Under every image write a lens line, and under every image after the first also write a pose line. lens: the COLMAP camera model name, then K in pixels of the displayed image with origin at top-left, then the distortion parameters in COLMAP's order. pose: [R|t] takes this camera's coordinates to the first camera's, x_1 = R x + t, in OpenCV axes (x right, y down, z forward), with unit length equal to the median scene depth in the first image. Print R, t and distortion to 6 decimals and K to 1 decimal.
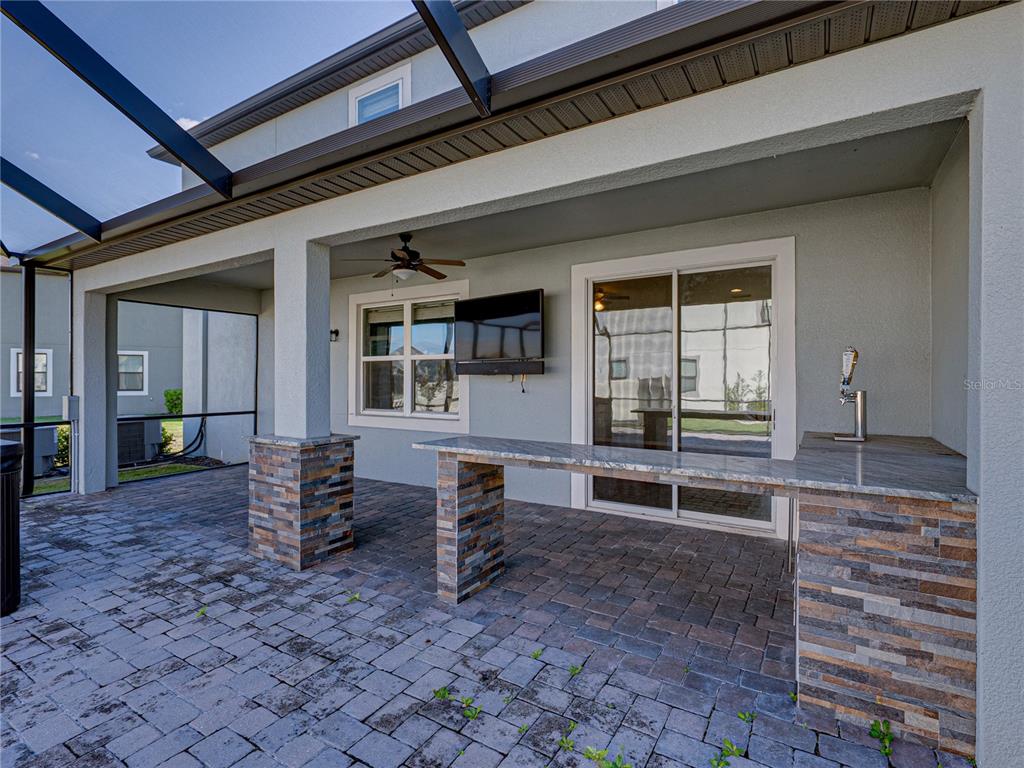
lens RADIAL K [[503.7, 0, 507.7], [0, 503.7, 389.5], [0, 0, 1]] dist [0.020936, -0.010375]
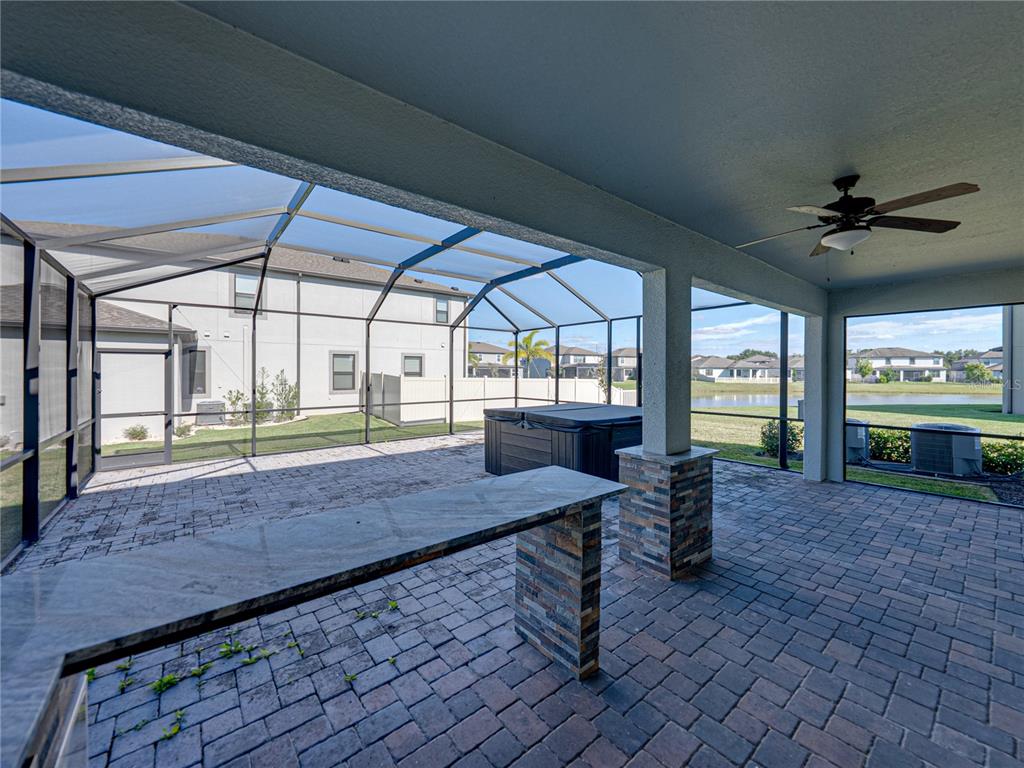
lens RADIAL K [[408.5, 0, 518.7], [0, 408.5, 370.5], [0, 0, 1]] dist [-0.012485, 0.003814]
pose [[-0.316917, -0.003398, -0.948447, 0.618576], [-0.026630, 0.999631, 0.005317, -0.087153], [0.948079, 0.026942, -0.316891, 1.170793]]
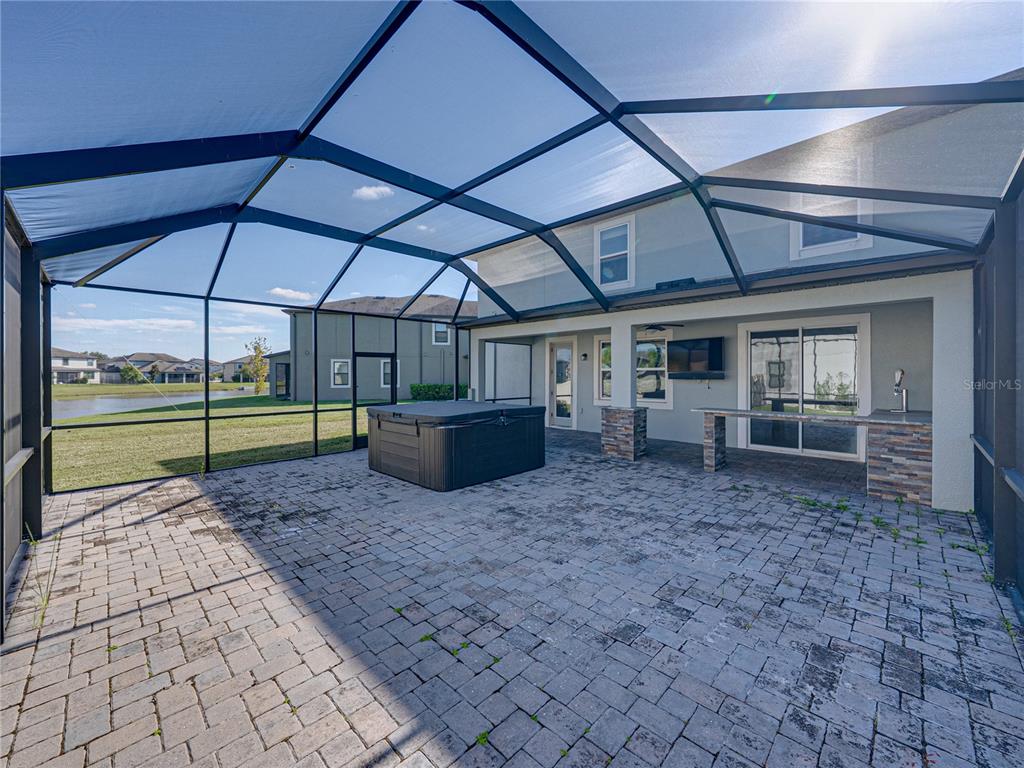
lens RADIAL K [[401.7, 0, 512.0], [0, 401.7, 384.0], [0, 0, 1]] dist [-0.001211, 0.000301]
pose [[0.975440, 0.003461, -0.220239, -0.613966], [-0.003048, 0.999993, 0.002216, -0.021366], [0.220245, -0.001491, 0.975443, -1.137523]]
